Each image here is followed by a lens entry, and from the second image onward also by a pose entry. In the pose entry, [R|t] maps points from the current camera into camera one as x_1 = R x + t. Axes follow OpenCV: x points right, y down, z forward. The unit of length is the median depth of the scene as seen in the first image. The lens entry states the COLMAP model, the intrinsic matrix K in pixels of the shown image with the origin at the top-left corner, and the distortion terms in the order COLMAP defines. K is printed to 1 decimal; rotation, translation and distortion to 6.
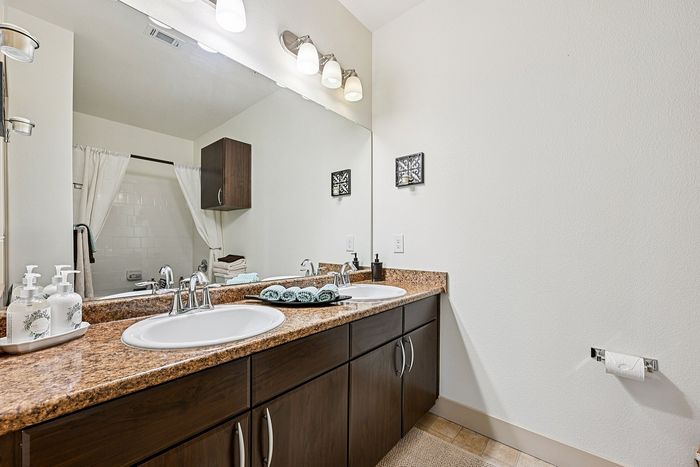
lens RADIAL K [[274.5, 0, 349.0], [0, 274.5, 240.6], [0, 0, 1]] dist [-0.001743, 0.000827]
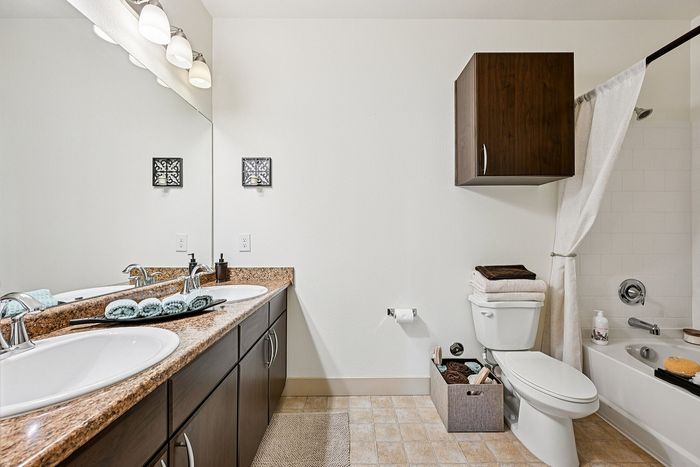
lens RADIAL K [[274.5, 0, 348.2], [0, 274.5, 234.8], [0, 0, 1]] dist [-0.001743, 0.000827]
pose [[0.755334, 0.001069, 0.655339, -0.238887], [0.000953, 0.999996, -0.002730, -0.017057], [-0.655339, 0.002686, 0.755330, -0.015244]]
